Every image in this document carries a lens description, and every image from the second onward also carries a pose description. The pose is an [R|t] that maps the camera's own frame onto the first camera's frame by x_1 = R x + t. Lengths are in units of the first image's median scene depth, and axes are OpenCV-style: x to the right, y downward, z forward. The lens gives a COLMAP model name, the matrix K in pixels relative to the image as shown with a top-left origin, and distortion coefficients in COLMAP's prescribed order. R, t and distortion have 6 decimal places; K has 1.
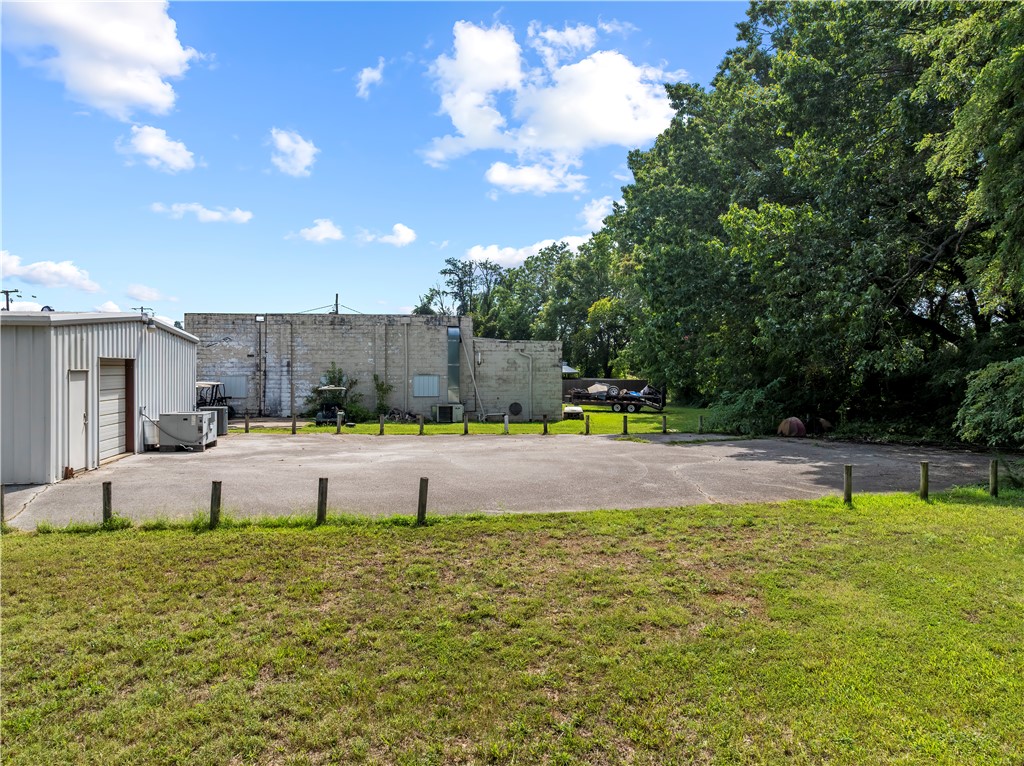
lens RADIAL K [[728.6, 0, 512.0], [0, 728.6, 383.0], [0, 0, 1]] dist [-0.057195, 0.023071]
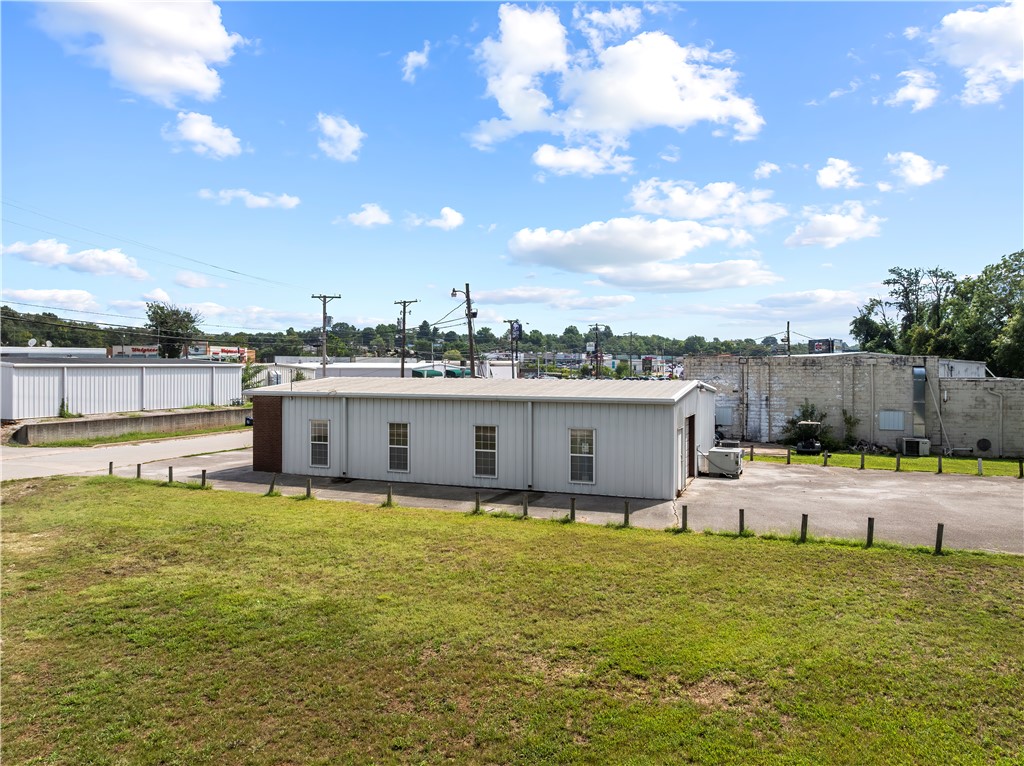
lens RADIAL K [[728.6, 0, 512.0], [0, 728.6, 383.0], [0, 0, 1]] dist [-0.057195, 0.023071]
pose [[0.848690, 0.012516, -0.528742, -0.031155], [-0.011302, 0.999921, 0.005529, -0.054291], [0.528769, 0.001283, 0.848765, -0.250820]]
